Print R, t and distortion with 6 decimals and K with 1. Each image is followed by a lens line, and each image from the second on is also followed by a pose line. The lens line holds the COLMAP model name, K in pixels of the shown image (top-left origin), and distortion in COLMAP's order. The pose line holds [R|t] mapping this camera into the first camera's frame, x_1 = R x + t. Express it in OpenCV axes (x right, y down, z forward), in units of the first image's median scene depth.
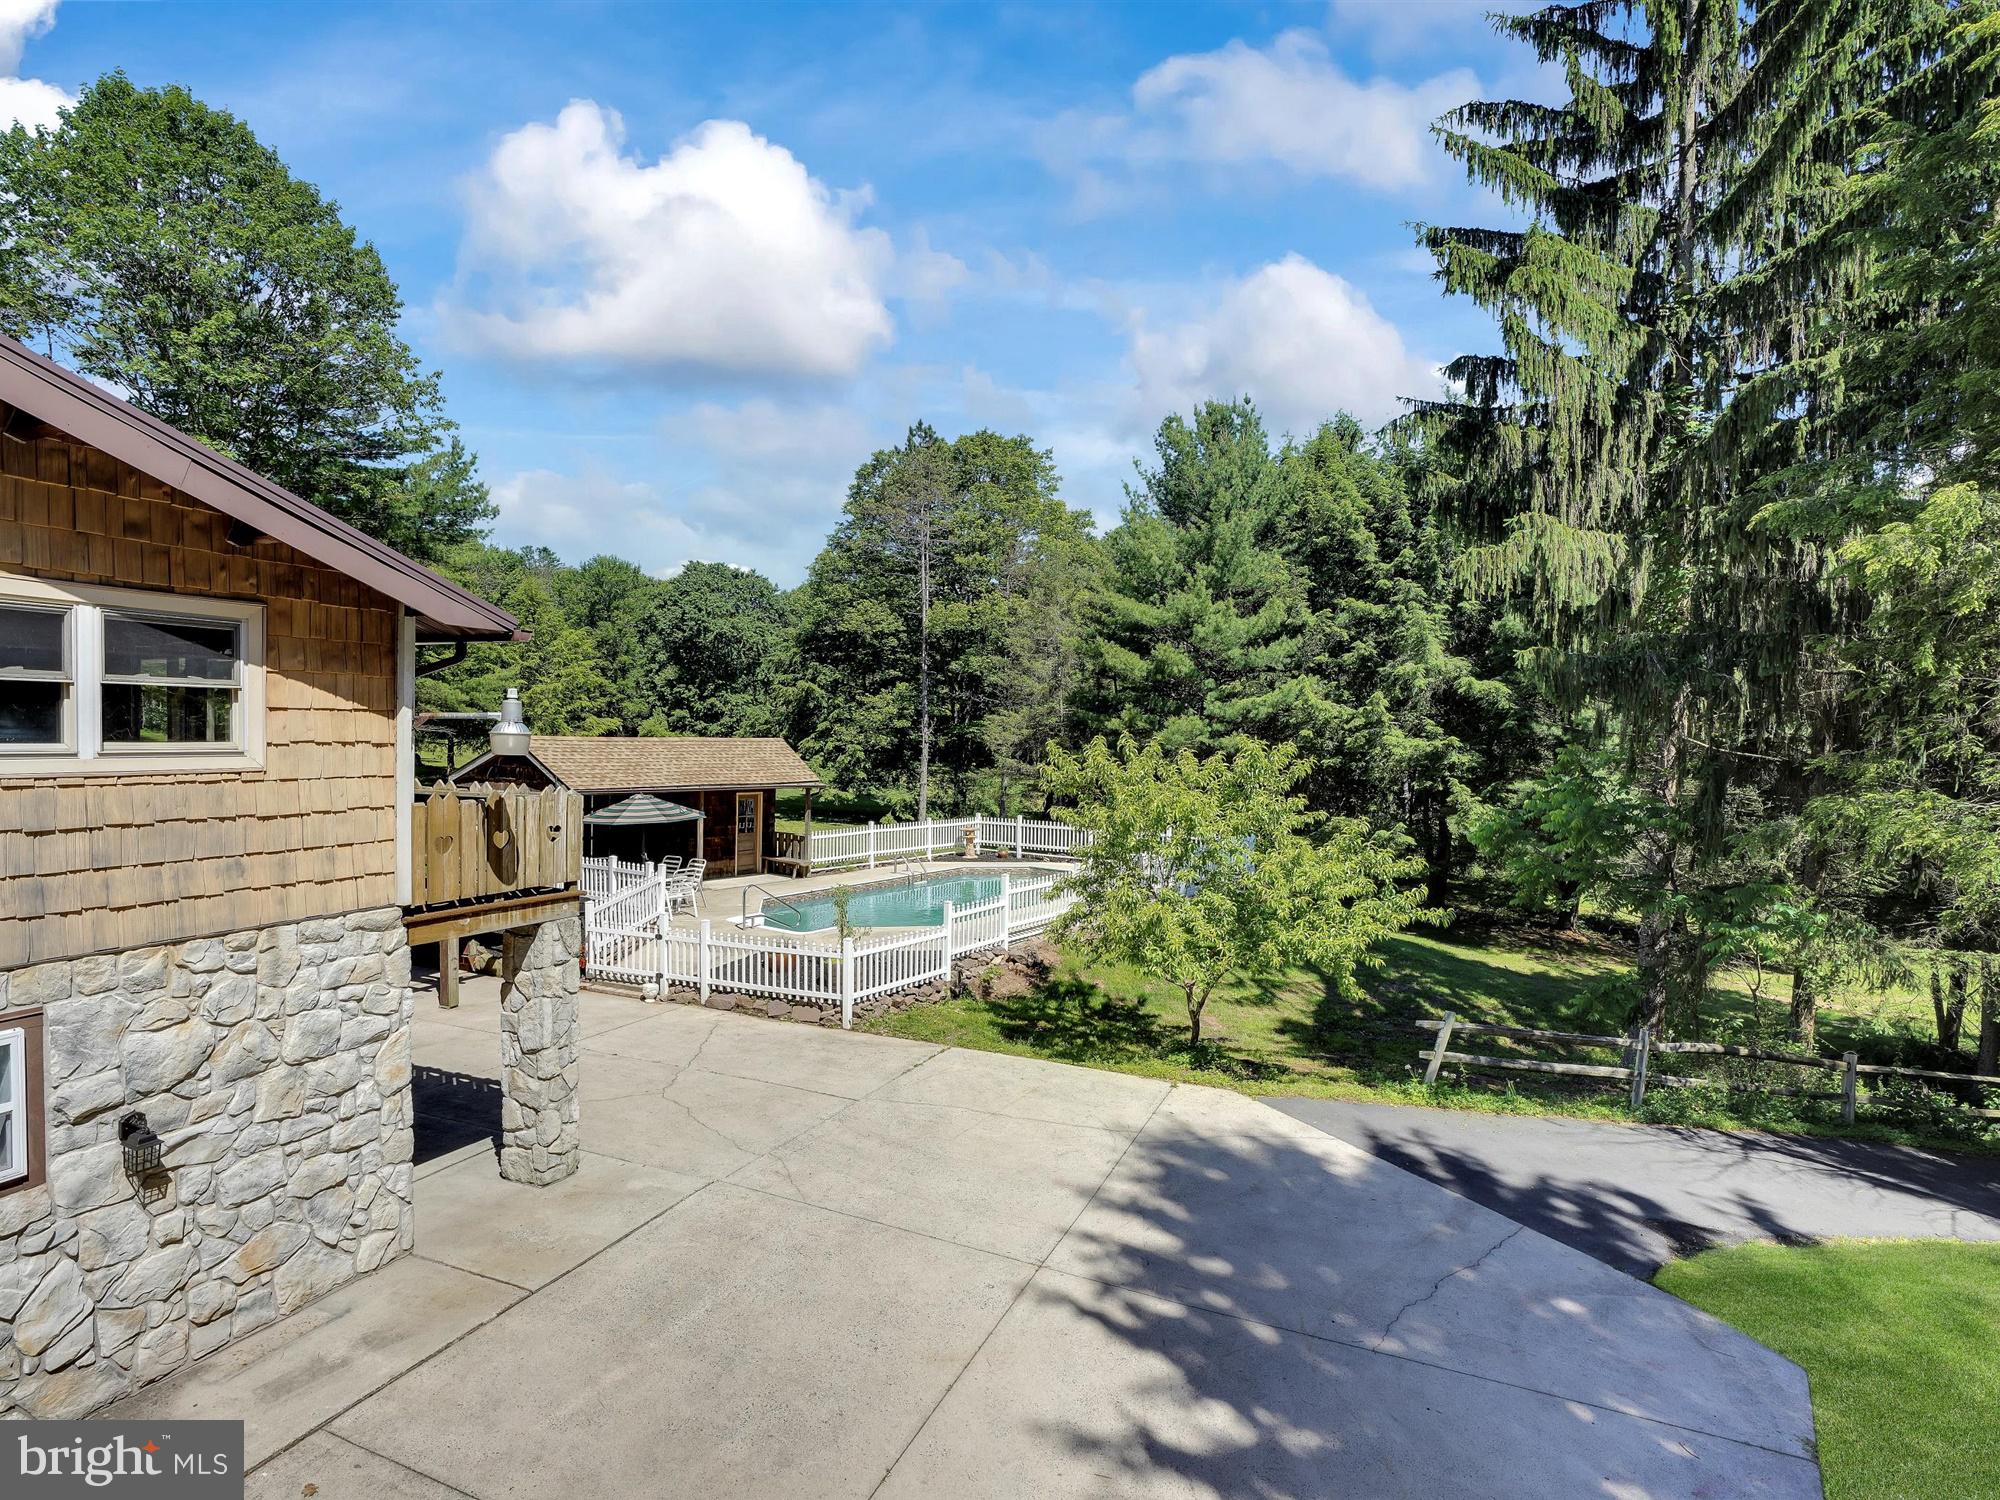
lens RADIAL K [[1041.0, 0, 1000.4], [0, 1041.0, 753.0], [0, 0, 1]] dist [-0.069537, 0.028690]
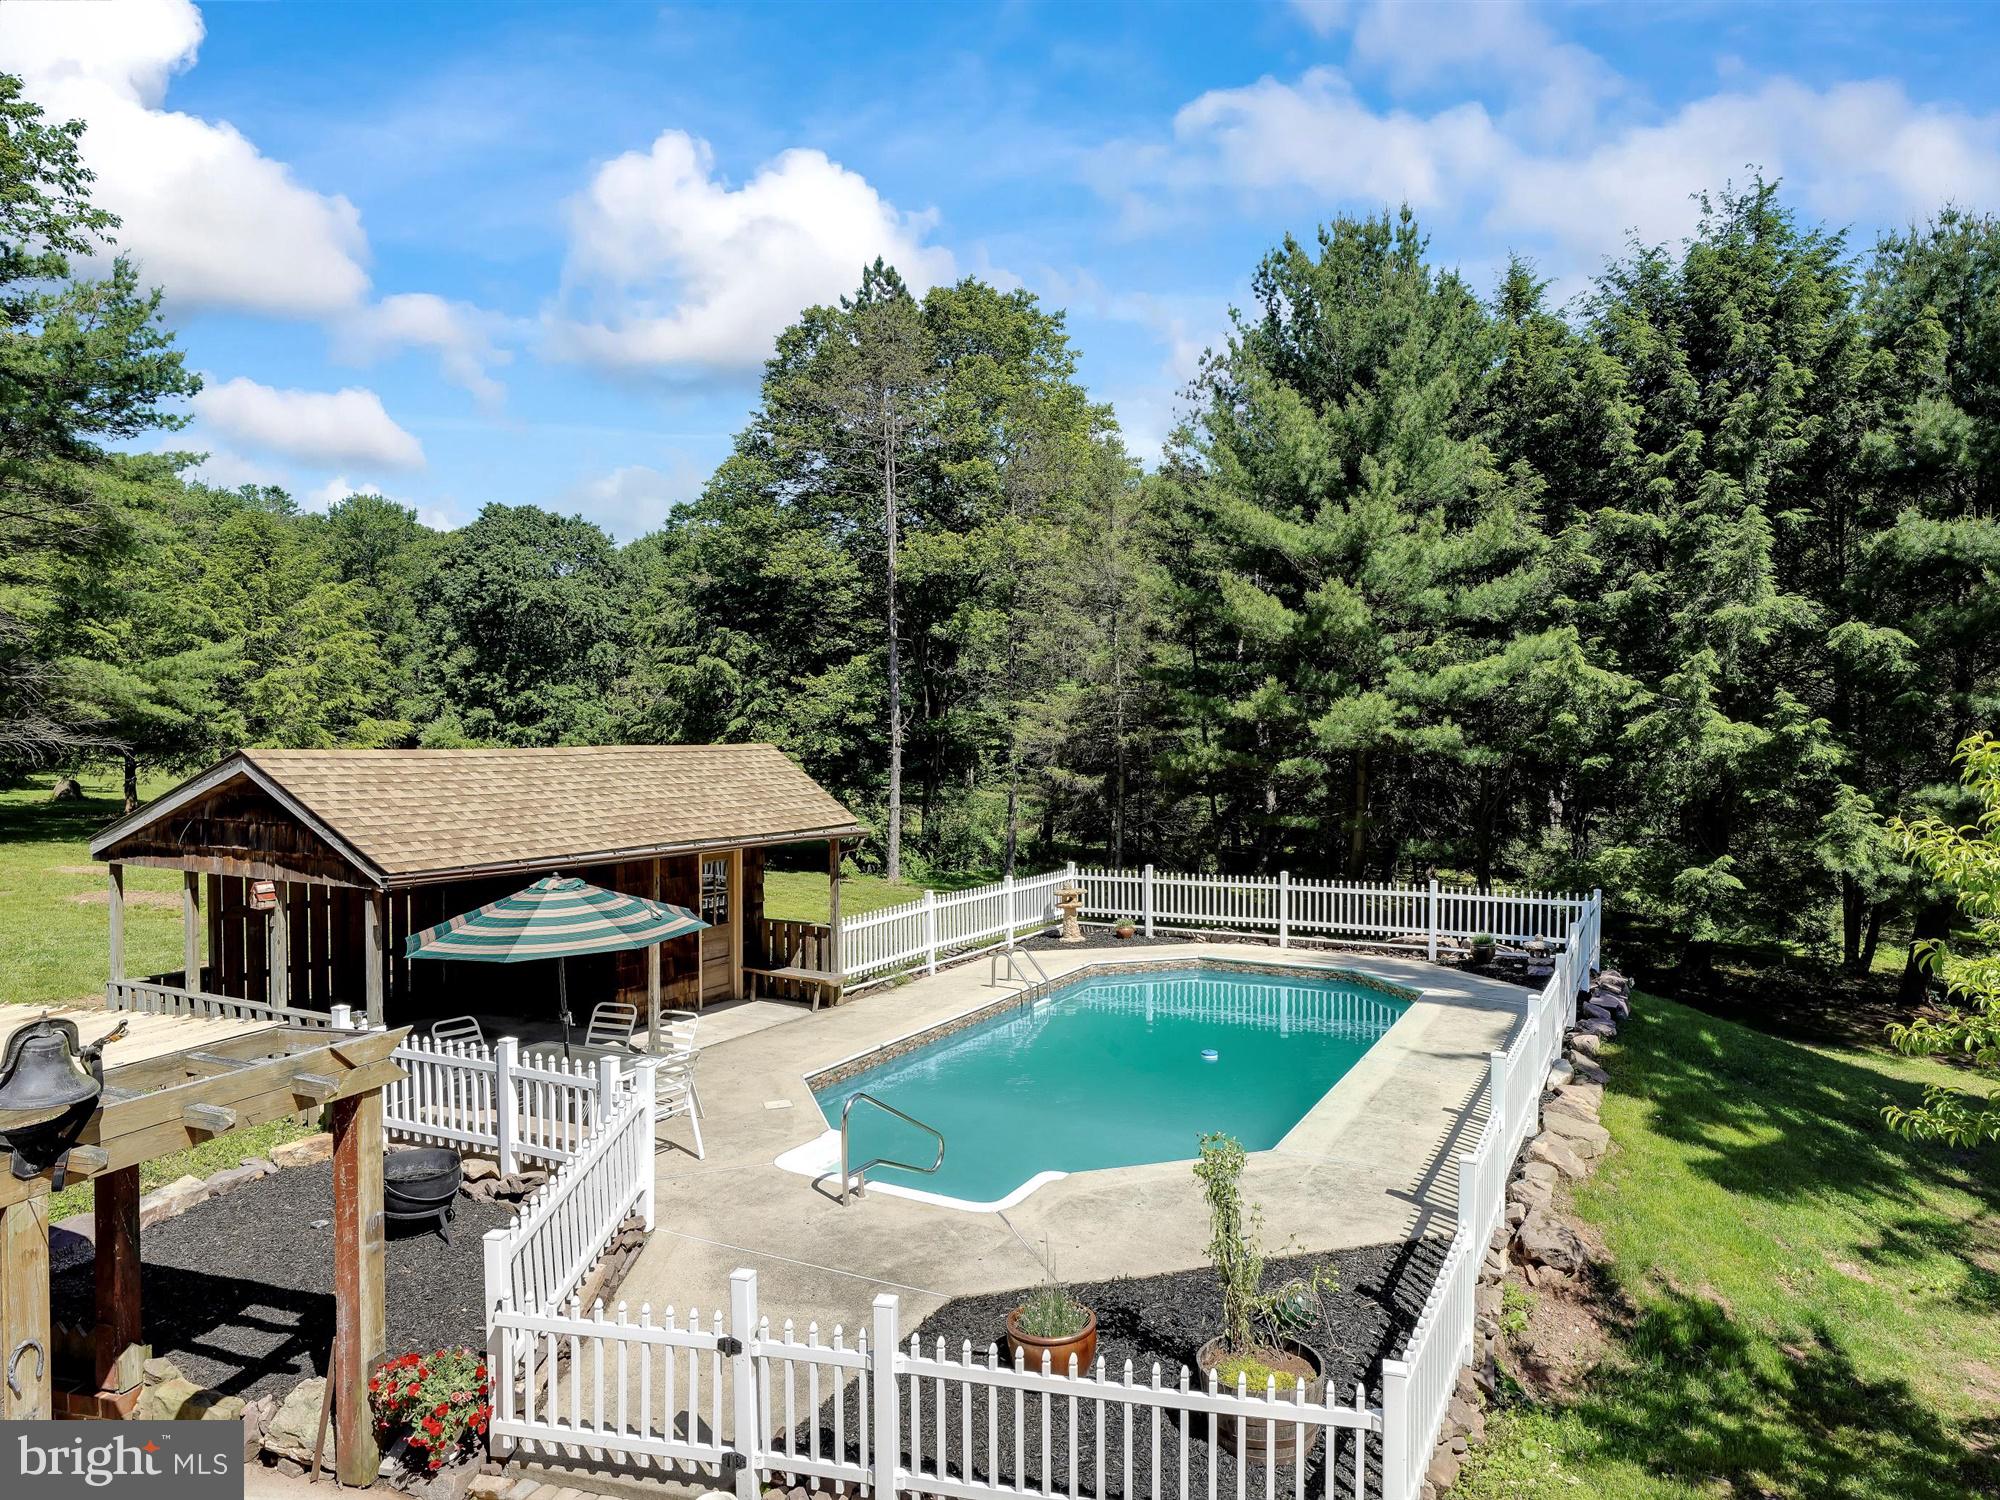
lens RADIAL K [[1263.5, 0, 1000.0], [0, 1263.5, 750.0], [0, 0, 1]] dist [-0.055673, 0.044980]
pose [[0.993837, -0.022727, 0.108500, -0.123456], [0.023189, 0.999727, -0.003001, -0.004679], [-0.108402, 0.005499, 0.994092, 0.256054]]
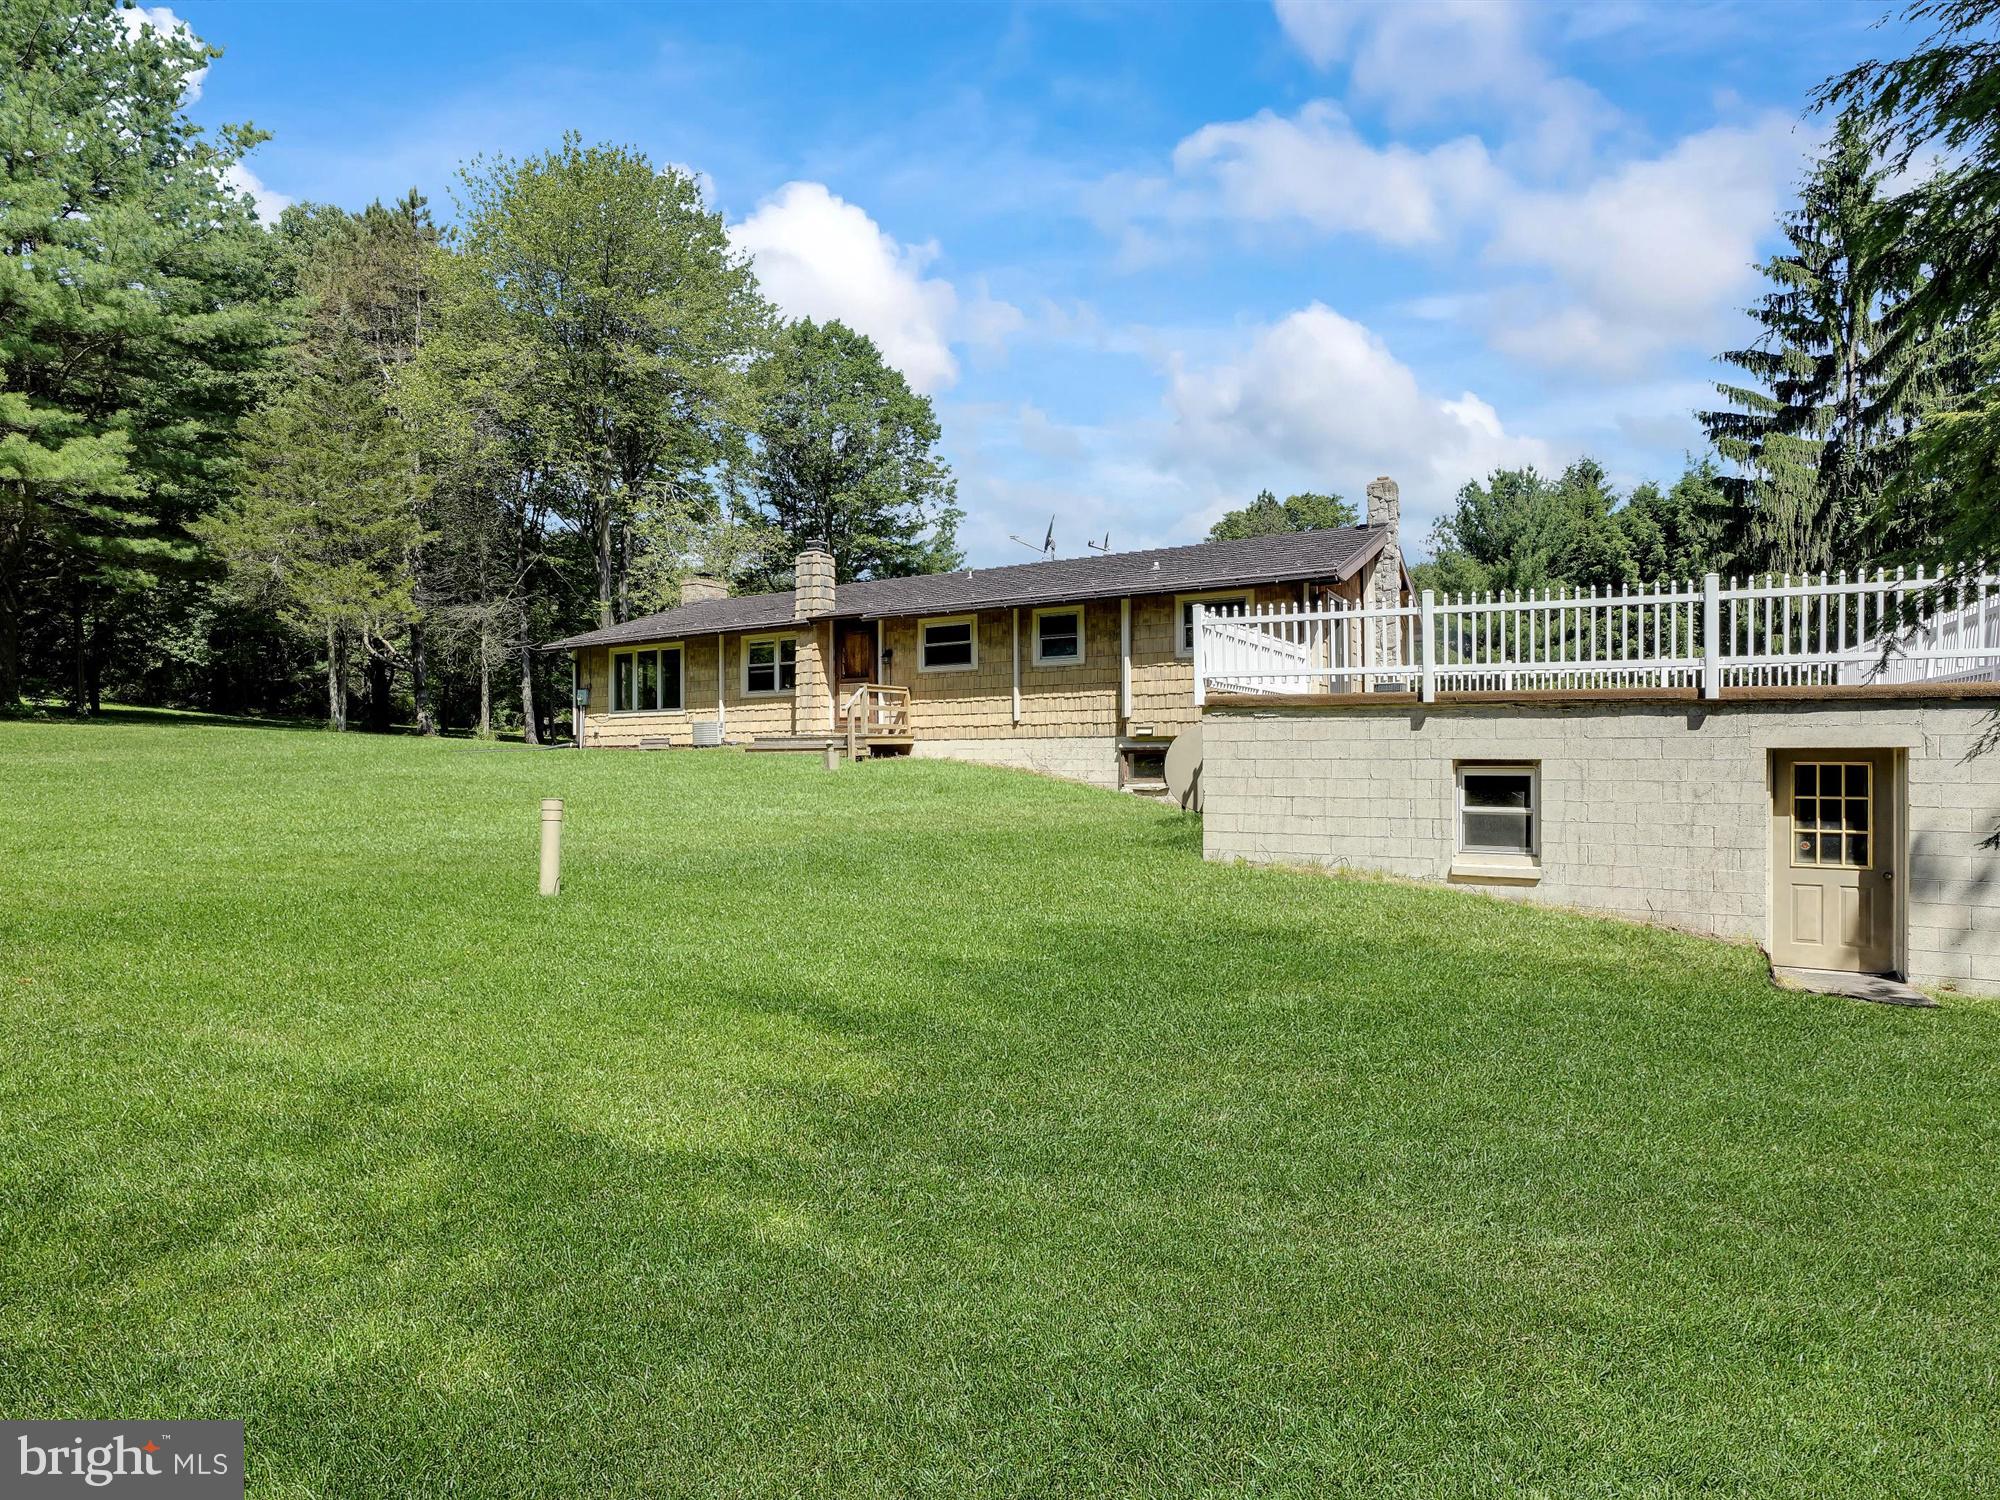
lens RADIAL K [[1041.0, 0, 1000.4], [0, 1041.0, 753.0], [0, 0, 1]] dist [-0.069537, 0.028690]
pose [[0.987107, -0.021471, -0.158615, -0.273996], [0.018355, 0.999609, -0.021083, 0.058539], [0.159005, 0.017900, 0.987115, -0.491326]]
